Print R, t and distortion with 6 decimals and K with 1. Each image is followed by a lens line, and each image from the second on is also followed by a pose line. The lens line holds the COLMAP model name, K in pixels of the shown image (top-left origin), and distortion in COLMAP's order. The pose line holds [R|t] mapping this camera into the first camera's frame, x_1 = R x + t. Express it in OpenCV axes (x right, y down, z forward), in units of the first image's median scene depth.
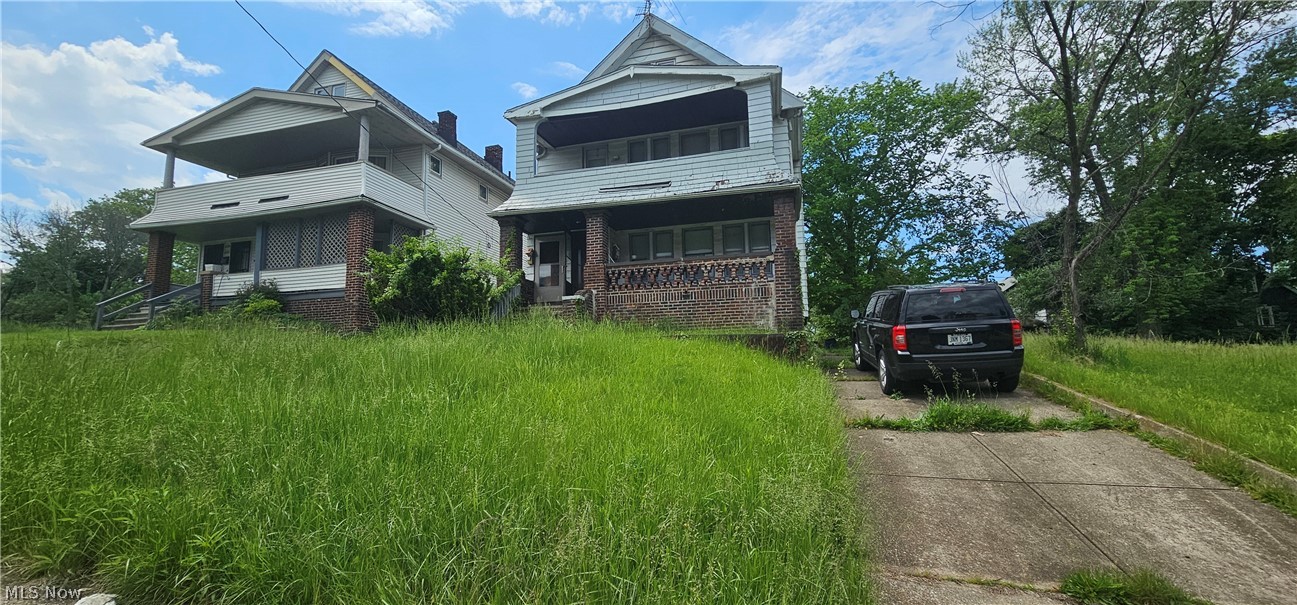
lens RADIAL K [[531.3, 0, 659.1], [0, 531.3, 301.9], [0, 0, 1]] dist [-0.004063, -0.000102]
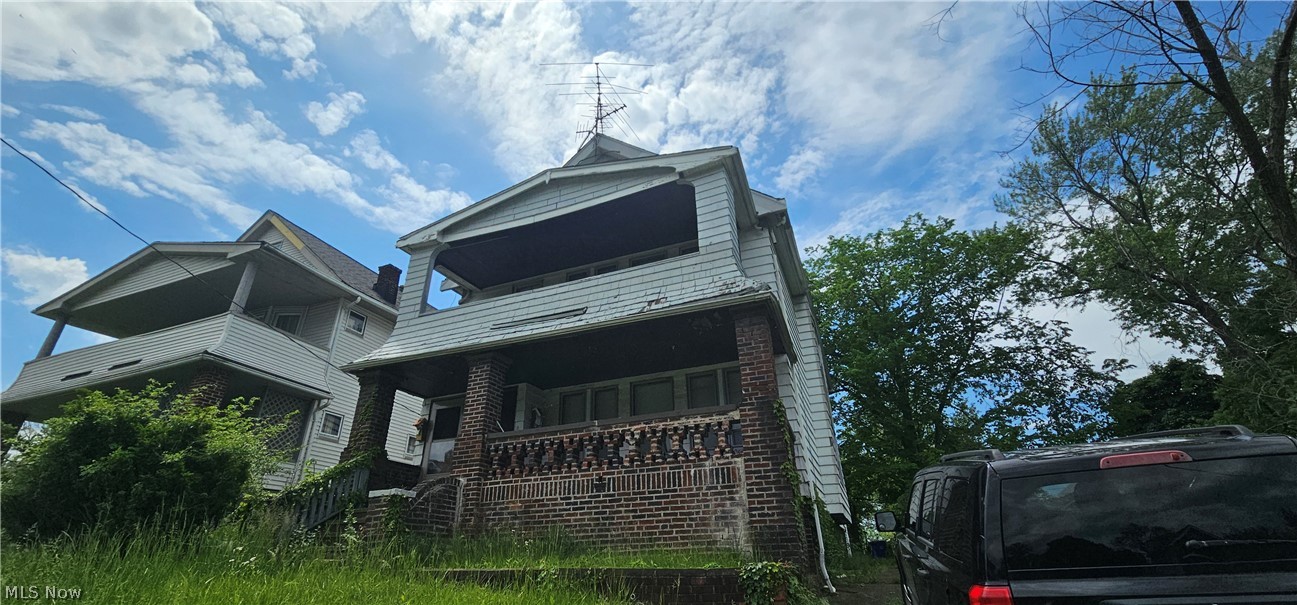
lens RADIAL K [[531.3, 0, 655.2], [0, 531.3, 302.5], [0, 0, 1]] dist [-0.004063, -0.000102]
pose [[0.993925, -0.052265, -0.096855, 0.143564], [0.017321, 0.943364, -0.331307, -0.005197], [0.108685, 0.327617, 0.938539, 0.306091]]
